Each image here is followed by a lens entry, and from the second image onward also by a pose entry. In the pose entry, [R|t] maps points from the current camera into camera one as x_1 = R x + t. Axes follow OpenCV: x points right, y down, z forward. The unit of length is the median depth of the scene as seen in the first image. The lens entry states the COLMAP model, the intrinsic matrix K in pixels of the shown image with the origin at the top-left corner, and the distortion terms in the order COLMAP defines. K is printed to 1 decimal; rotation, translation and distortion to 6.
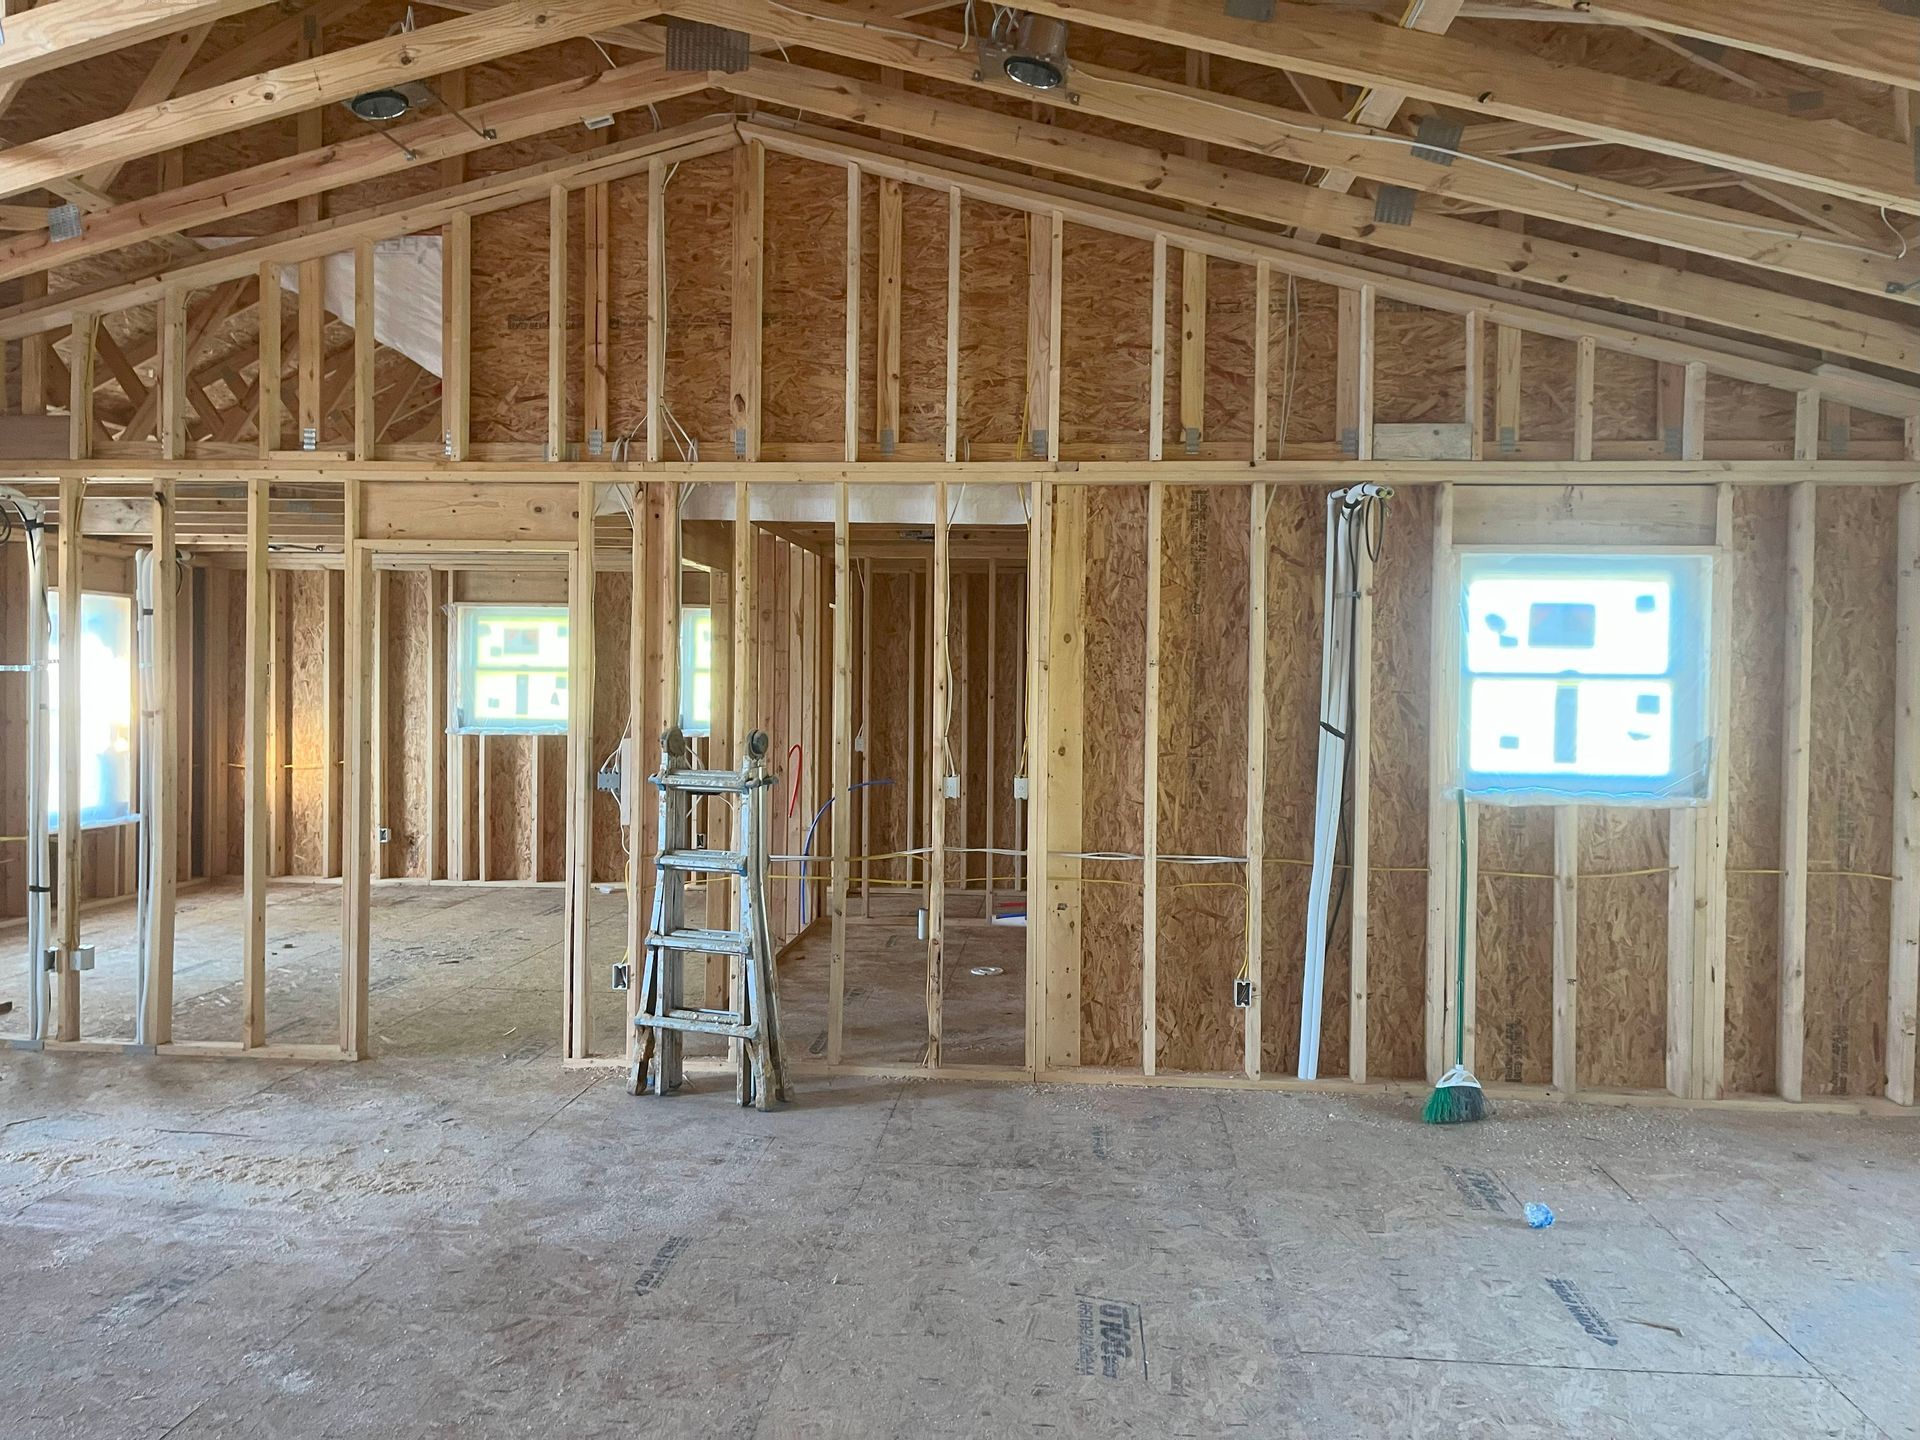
lens RADIAL K [[1456.8, 0, 960.0], [0, 1456.8, 720.0], [0, 0, 1]] dist [0.024967, -0.002777]
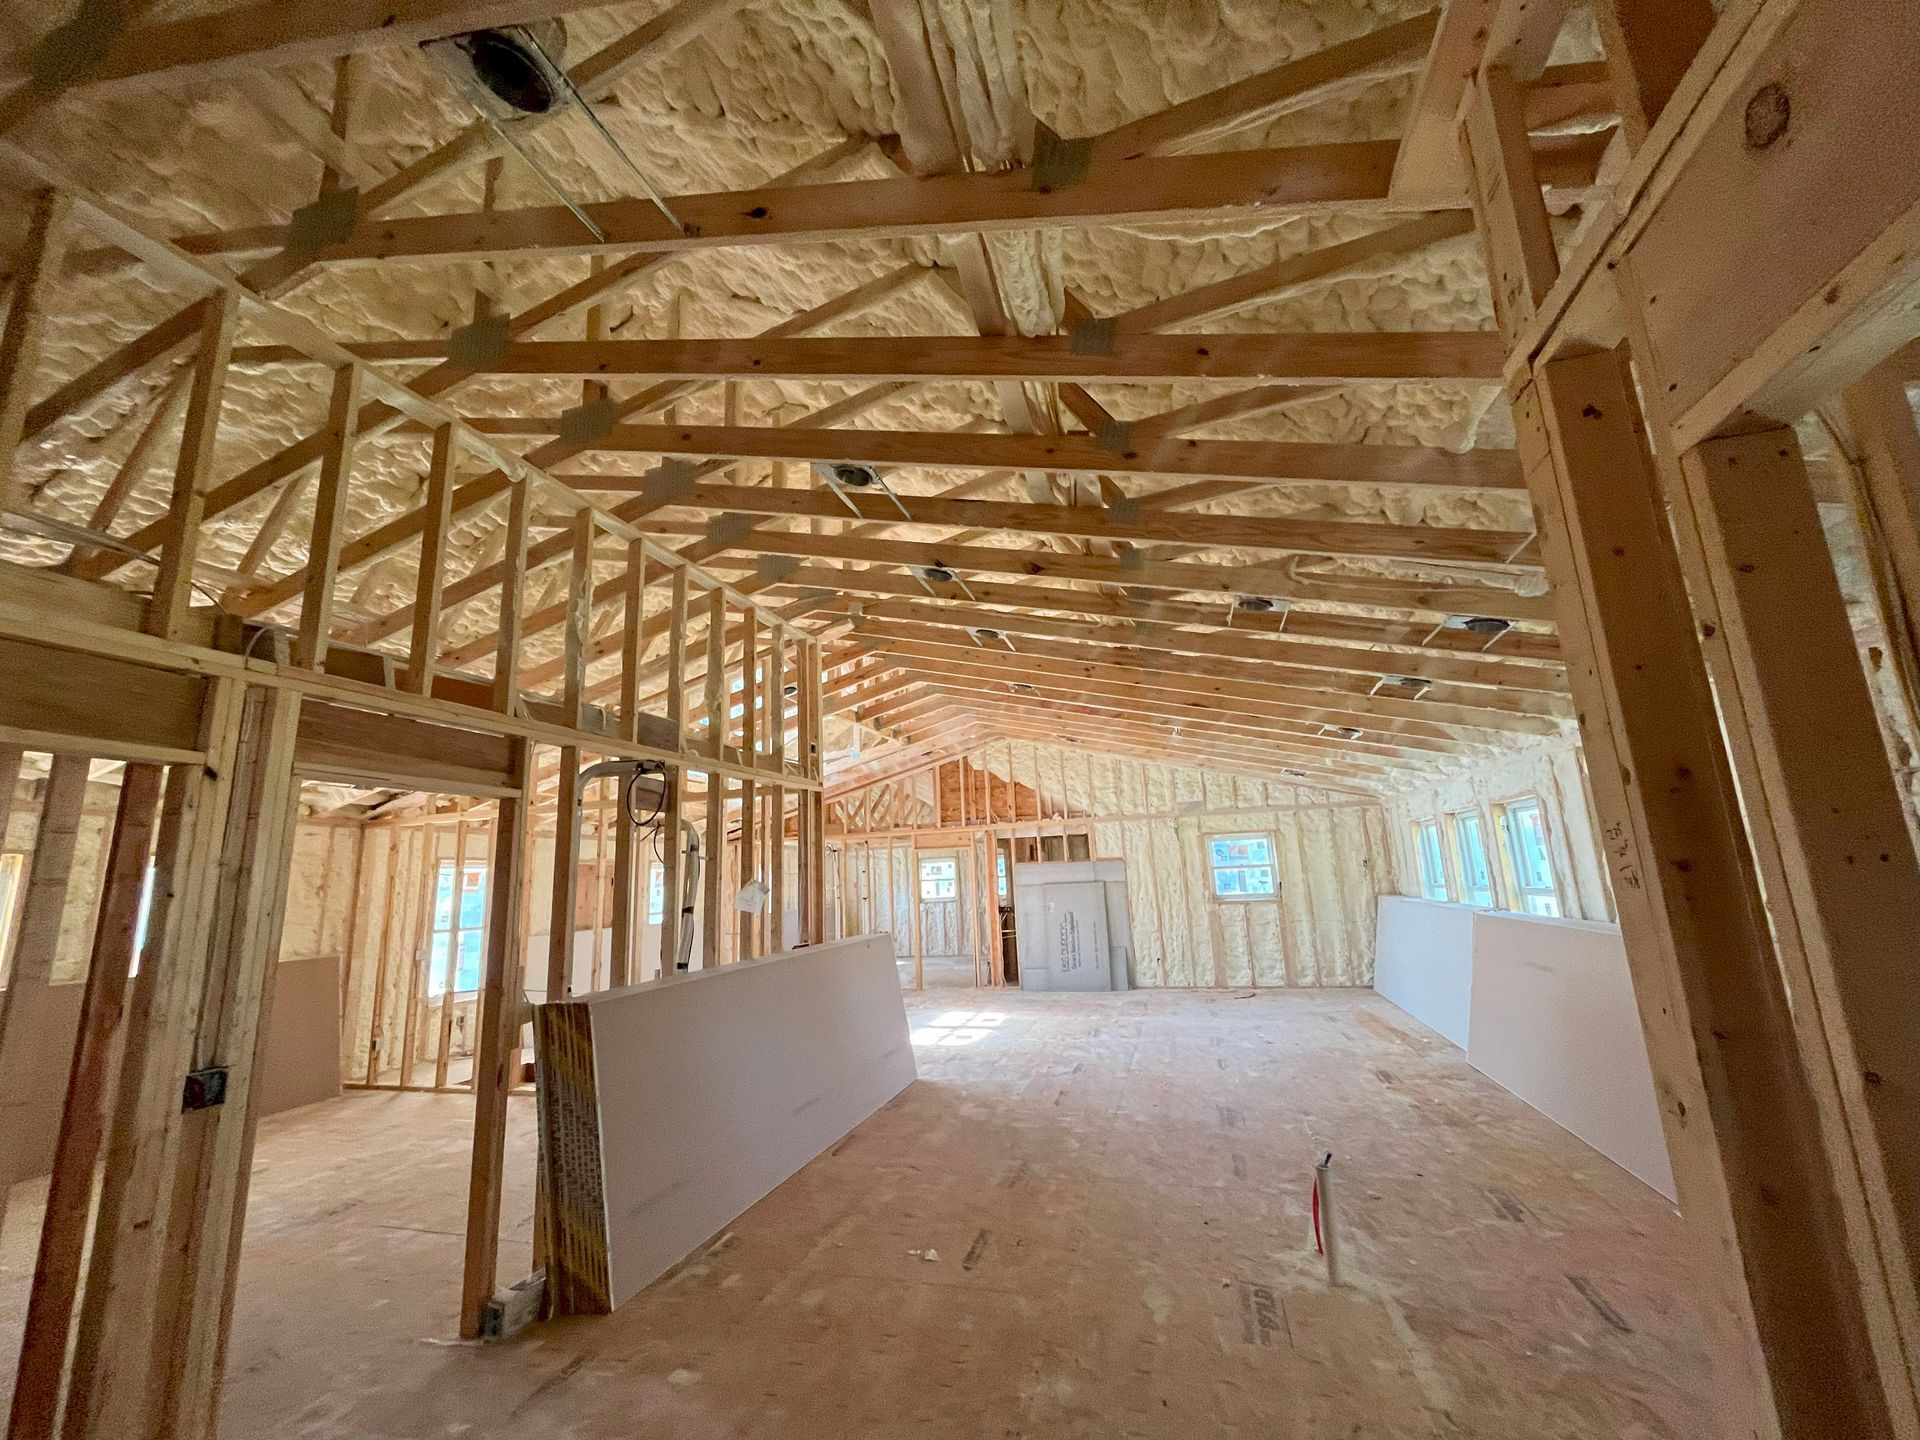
lens RADIAL K [[1469.8, 0, 1000.1], [0, 1469.8, 753.5], [0, 0, 1]] dist [0.045987, -0.076317]
pose [[0.988879, -0.066642, -0.132959, 0.342169], [0.049428, 0.990437, -0.128809, 0.136028], [0.140272, 0.120805, 0.982716, -2.782117]]
